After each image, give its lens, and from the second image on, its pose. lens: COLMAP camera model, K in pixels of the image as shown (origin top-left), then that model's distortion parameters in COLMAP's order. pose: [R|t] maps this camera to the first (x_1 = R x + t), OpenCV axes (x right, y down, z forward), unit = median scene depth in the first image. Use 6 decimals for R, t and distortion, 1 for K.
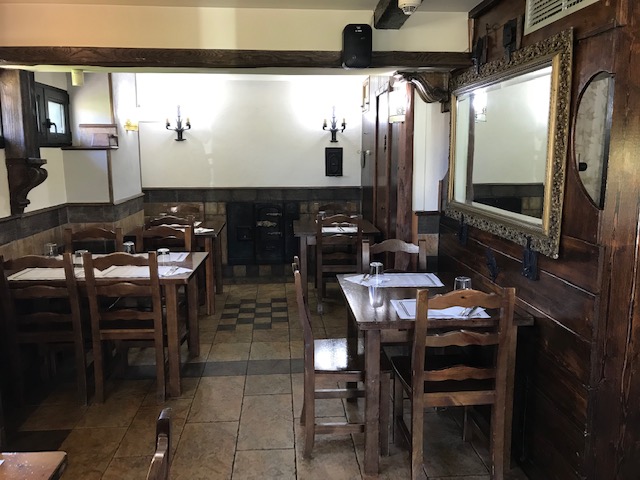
lens RADIAL K [[523.8, 0, 319.3], [0, 523.8, 234.4], [0, 0, 1]] dist [0.032536, -0.016951]
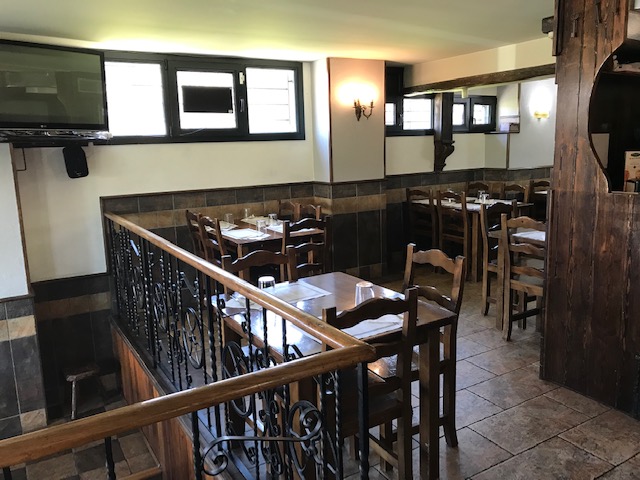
lens RADIAL K [[523.8, 0, 319.3], [0, 523.8, 234.4], [0, 0, 1]] dist [0.032536, -0.016951]
pose [[0.451070, 0.142331, -0.881066, 0.863623], [-0.109695, 0.988558, 0.103536, 0.034987], [0.885722, 0.049947, 0.461522, -0.193883]]
